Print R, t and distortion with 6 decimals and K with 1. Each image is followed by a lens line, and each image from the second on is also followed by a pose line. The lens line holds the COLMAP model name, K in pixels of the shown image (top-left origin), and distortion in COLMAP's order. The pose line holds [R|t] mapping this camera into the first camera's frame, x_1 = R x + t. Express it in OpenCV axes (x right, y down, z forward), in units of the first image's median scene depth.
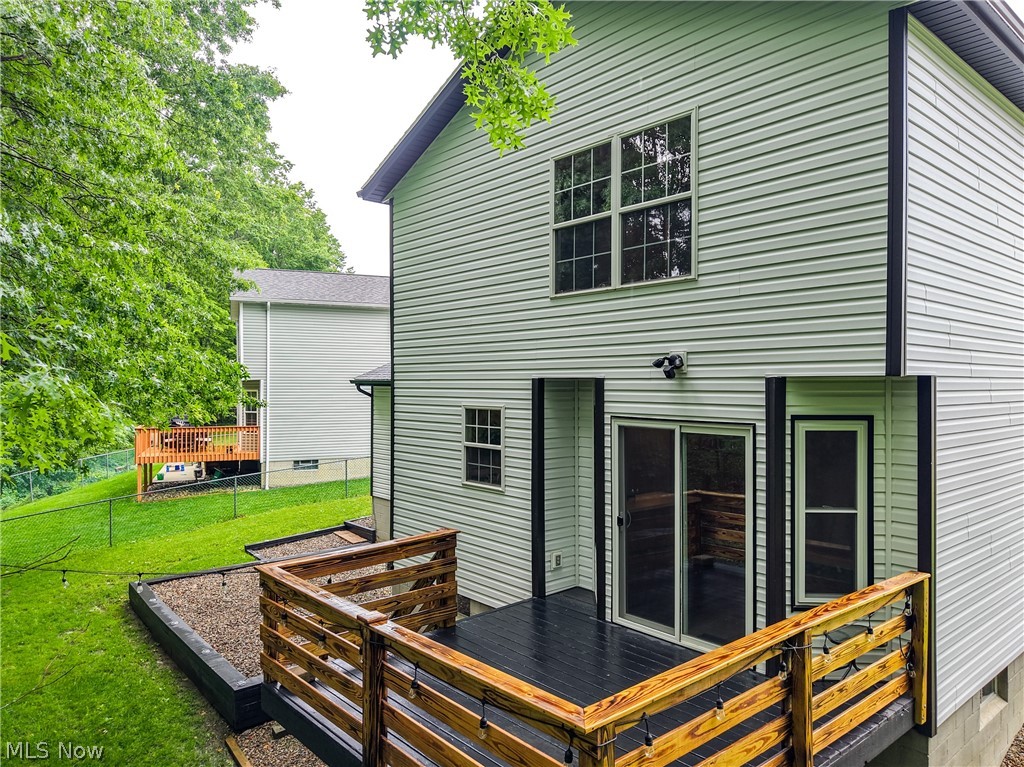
lens RADIAL K [[685.9, 0, 507.6], [0, 685.9, 385.4], [0, 0, 1]] dist [0.031726, -0.039527]
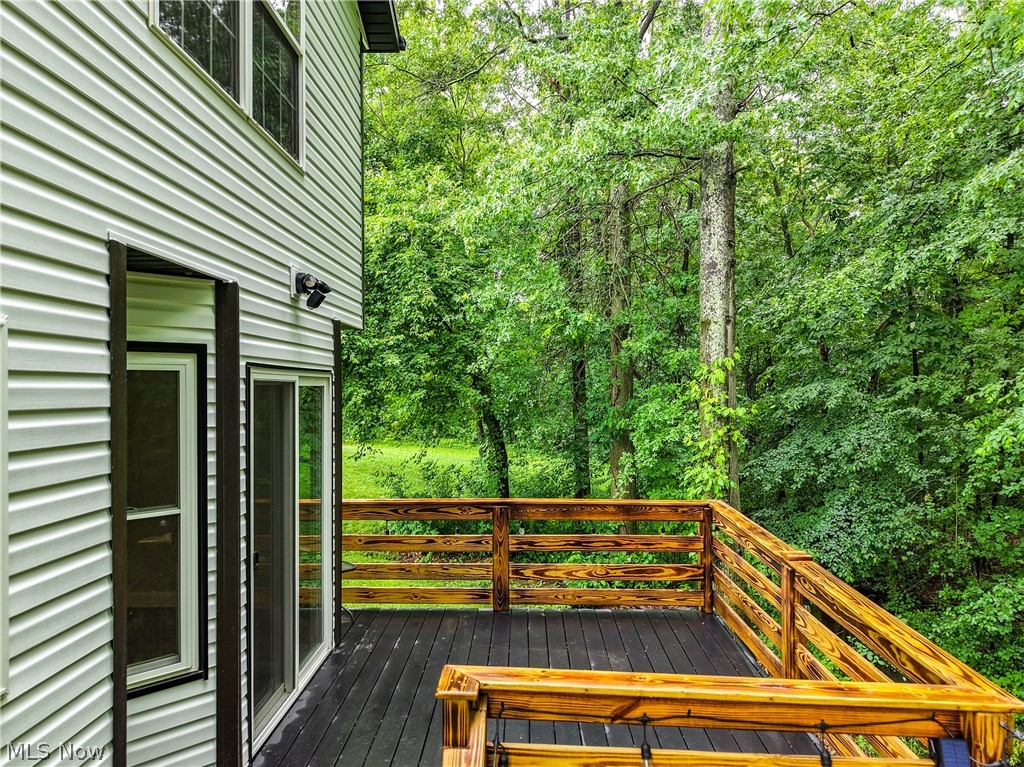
lens RADIAL K [[685.9, 0, 507.6], [0, 685.9, 385.4], [0, 0, 1]] dist [0.031726, -0.039527]
pose [[-0.732717, 0.003127, 0.680527, -0.333178], [0.005999, 0.999980, 0.001864, 0.060200], [-0.680507, 0.005448, -0.732721, 1.215716]]
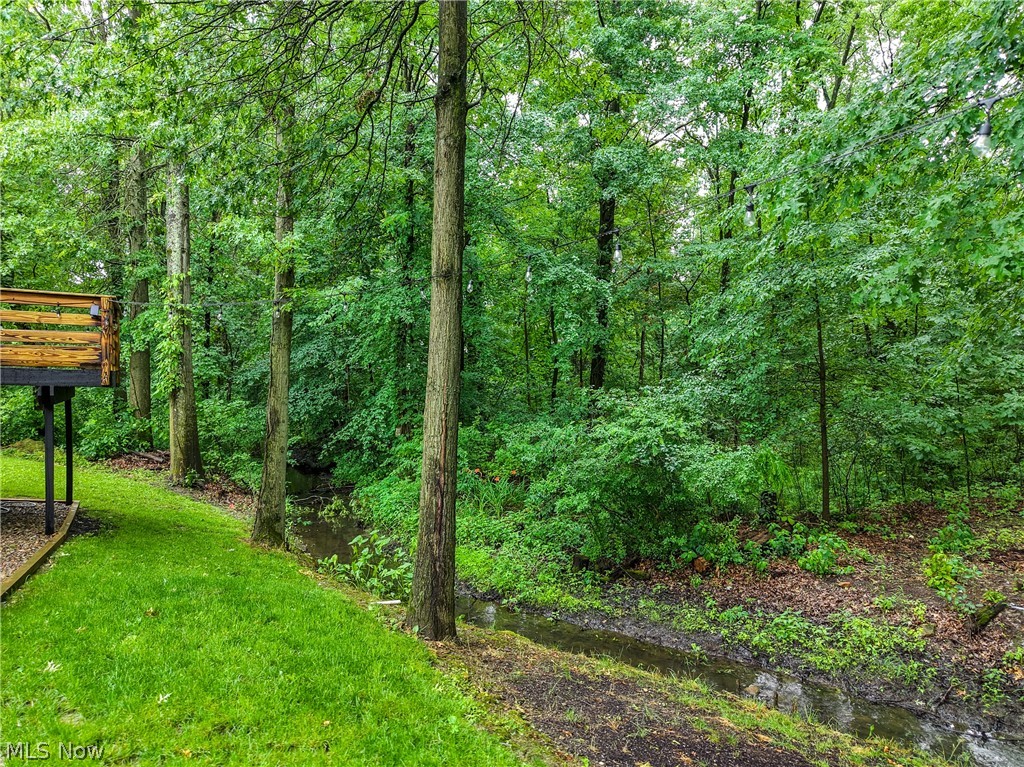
lens RADIAL K [[685.9, 0, 507.6], [0, 685.9, 385.4], [0, 0, 1]] dist [0.031726, -0.039527]
pose [[-0.974970, -0.000450, 0.222338, -1.257195], [0.000025, 0.999998, 0.002133, 0.371289], [-0.222338, 0.002085, -0.974967, 1.869790]]
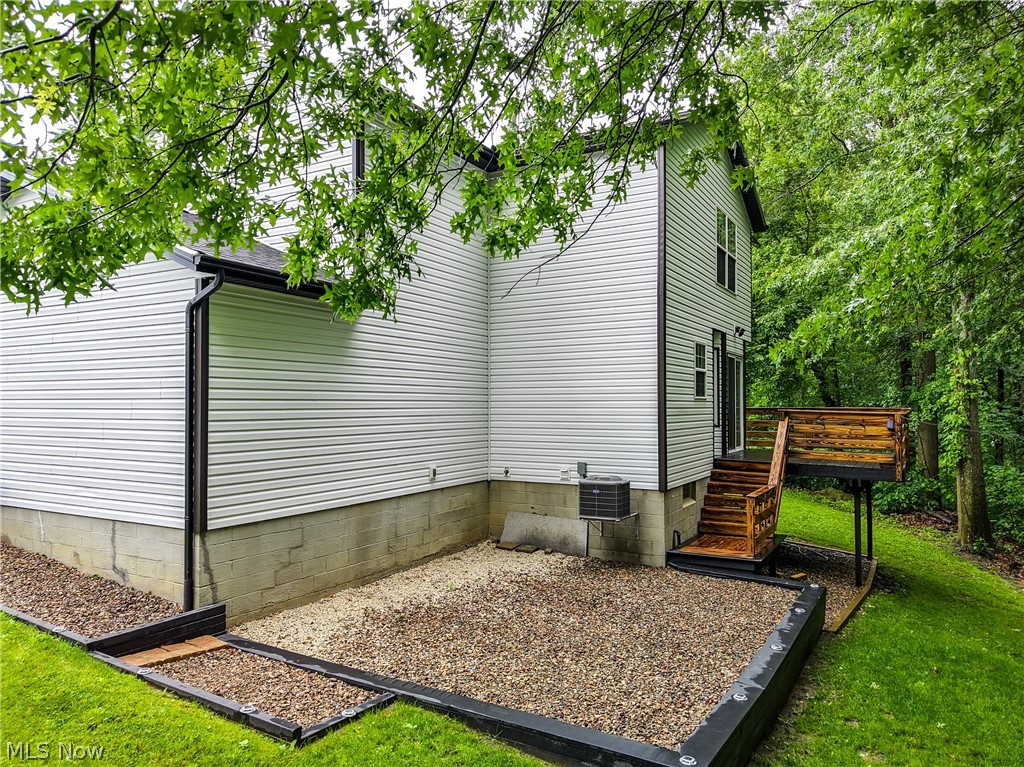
lens RADIAL K [[727.8, 0, 476.8], [0, 727.8, 395.0], [0, 0, 1]] dist [0.043218, -0.041394]
pose [[-0.300433, 0.012082, 0.953726, -1.627529], [0.004266, 0.999927, -0.011323, 0.186503], [-0.953793, 0.000666, -0.300463, 2.285100]]
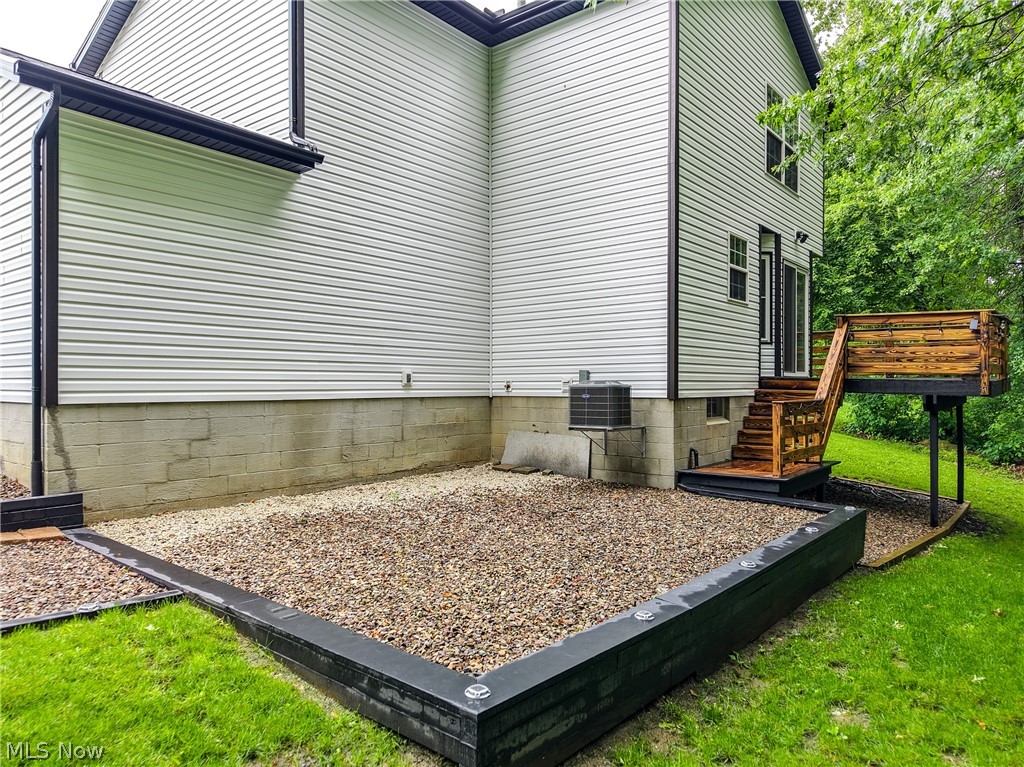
lens RADIAL K [[685.9, 0, 507.6], [0, 685.9, 385.4], [0, 0, 1]] dist [0.031726, -0.039527]
pose [[-0.163068, -0.003210, 0.986610, -1.416892], [0.002979, 0.999989, 0.003746, 0.348084], [-0.986610, 0.003550, -0.163056, 1.922932]]
